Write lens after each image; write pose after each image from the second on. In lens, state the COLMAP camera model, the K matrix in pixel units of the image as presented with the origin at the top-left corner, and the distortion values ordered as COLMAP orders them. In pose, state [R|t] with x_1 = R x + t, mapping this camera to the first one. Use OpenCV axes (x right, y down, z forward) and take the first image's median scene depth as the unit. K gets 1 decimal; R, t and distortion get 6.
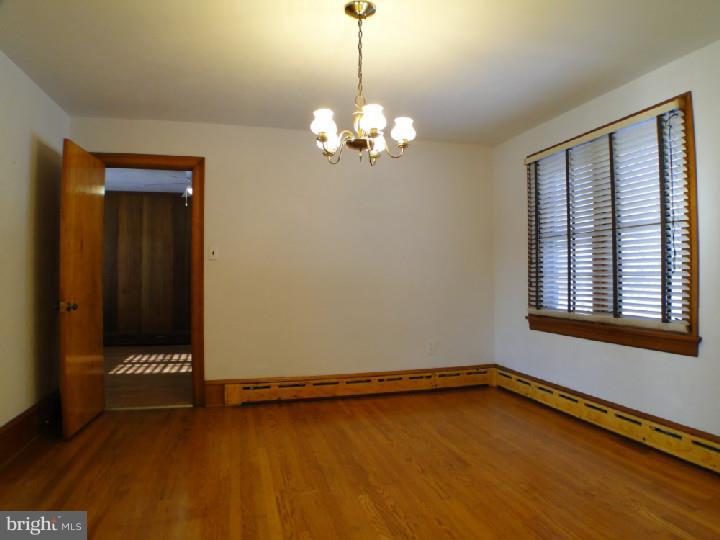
lens RADIAL K [[456.3, 0, 364.1], [0, 456.3, 270.2], [0, 0, 1]] dist [-0.105031, 0.001322]
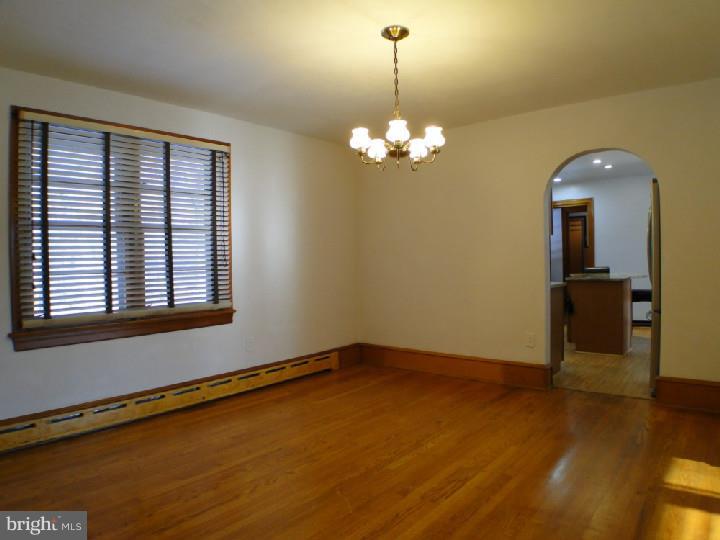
lens RADIAL K [[456.3, 0, 364.1], [0, 456.3, 270.2], [0, 0, 1]] dist [-0.105031, 0.001322]
pose [[-0.553682, -0.005406, 0.832711, -0.694888], [0.010637, 0.999851, 0.013564, 0.000640], [-0.832660, 0.016368, -0.553542, 1.294275]]
